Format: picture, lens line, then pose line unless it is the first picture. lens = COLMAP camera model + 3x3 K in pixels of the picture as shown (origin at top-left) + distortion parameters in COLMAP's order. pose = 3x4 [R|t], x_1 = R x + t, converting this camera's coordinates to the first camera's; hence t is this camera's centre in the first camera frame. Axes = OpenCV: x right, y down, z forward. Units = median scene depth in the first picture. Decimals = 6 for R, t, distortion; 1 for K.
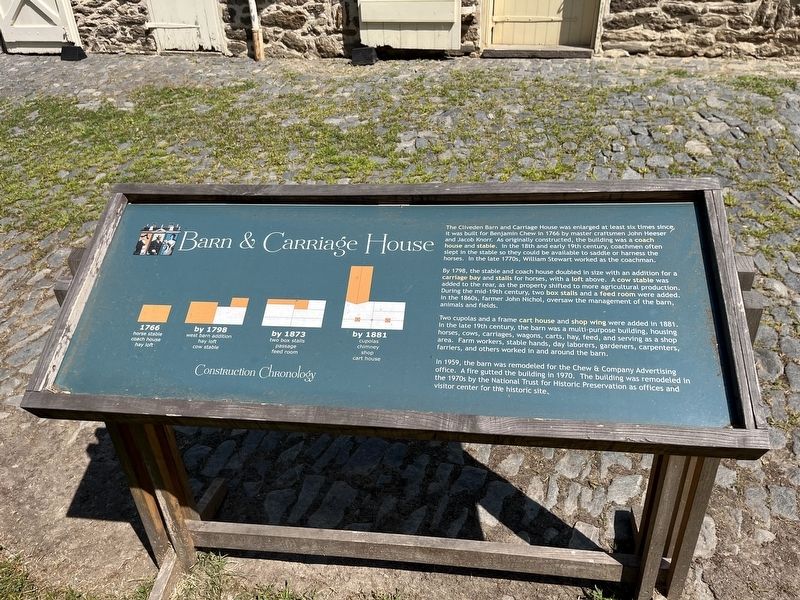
lens RADIAL K [[595.6, 0, 400.0], [0, 595.6, 300.0], [0, 0, 1]] dist [0.094610, -0.133735]
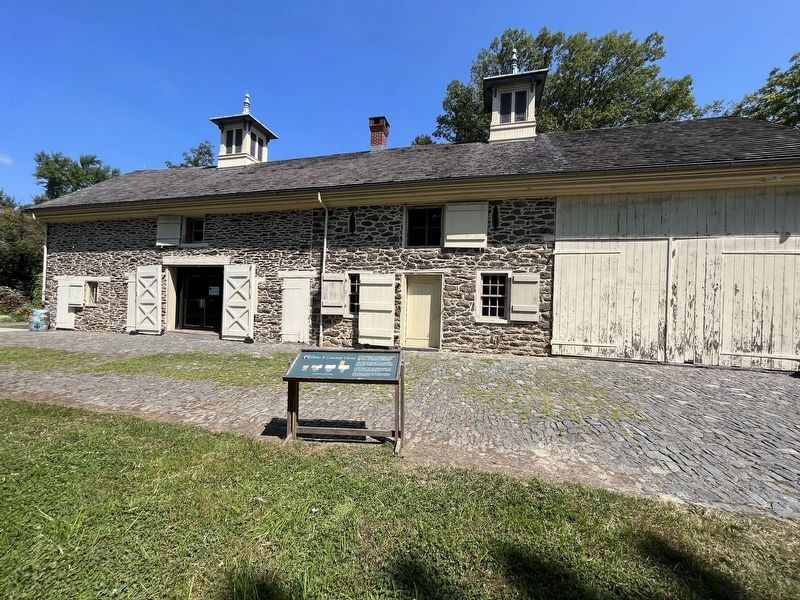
lens RADIAL K [[325.2, 0, 400.0], [0, 325.2, 300.0], [0, 0, 1]] dist [-0.004009, -0.000340]
pose [[0.997457, 0.062832, 0.033652, 0.066101], [-0.034697, 0.840450, -0.540778, 0.218235], [-0.062261, 0.538235, 0.840492, -0.385371]]
